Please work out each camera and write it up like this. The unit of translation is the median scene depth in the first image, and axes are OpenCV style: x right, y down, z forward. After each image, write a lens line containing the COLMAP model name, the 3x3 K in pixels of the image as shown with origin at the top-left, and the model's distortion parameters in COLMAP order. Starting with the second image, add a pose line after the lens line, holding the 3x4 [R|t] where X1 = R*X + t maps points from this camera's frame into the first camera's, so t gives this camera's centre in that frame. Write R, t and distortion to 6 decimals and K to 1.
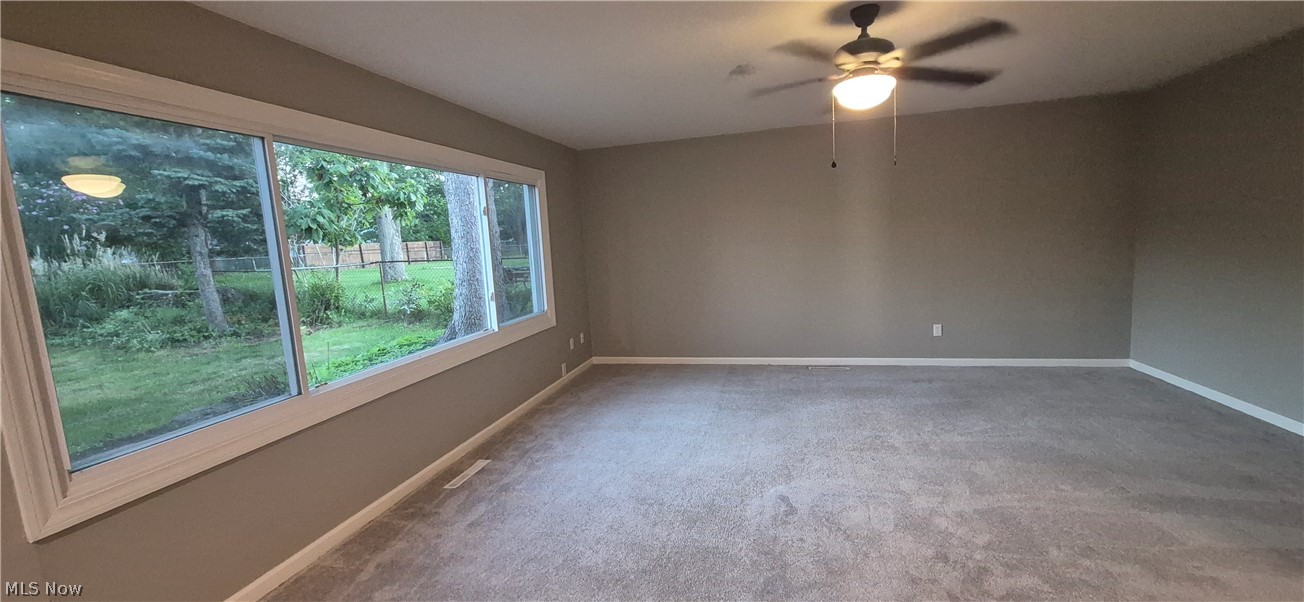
lens RADIAL K [[512.3, 0, 655.4], [0, 512.3, 300.3], [0, 0, 1]] dist [0.000072, 0.000286]
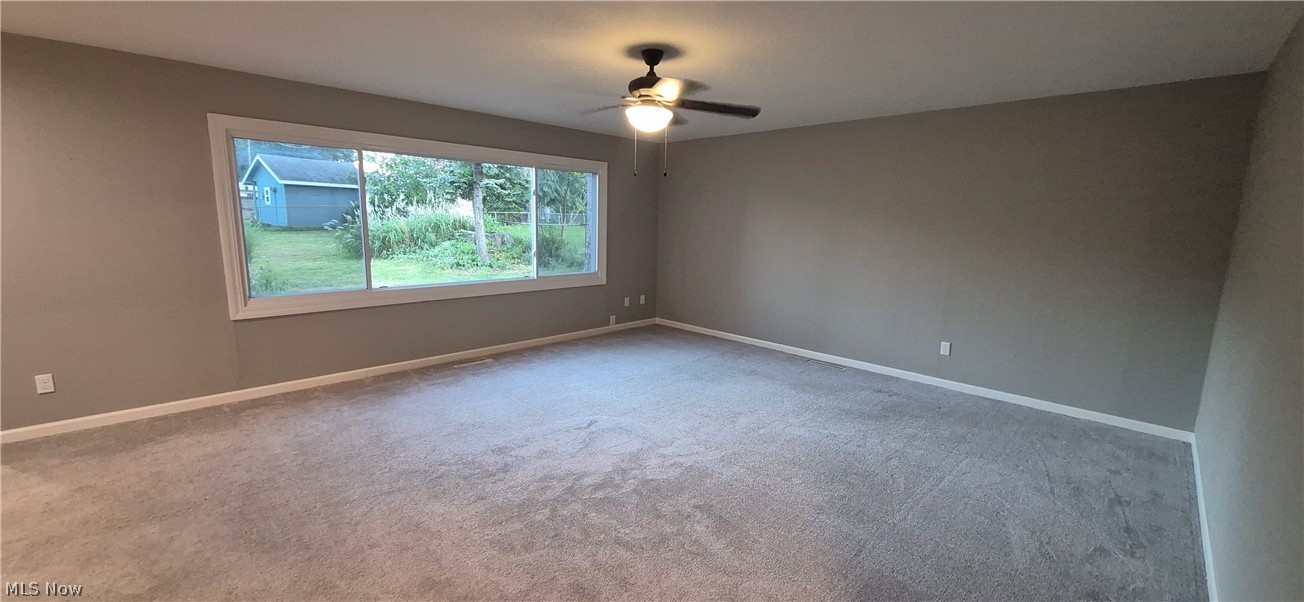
lens RADIAL K [[512.3, 0, 655.4], [0, 512.3, 300.3], [0, 0, 1]] dist [0.000072, 0.000286]
pose [[0.859364, 0.156505, -0.486827, 0.684309], [-0.133108, 0.987658, 0.082545, -0.042435], [0.493737, -0.006136, 0.869590, -0.063006]]
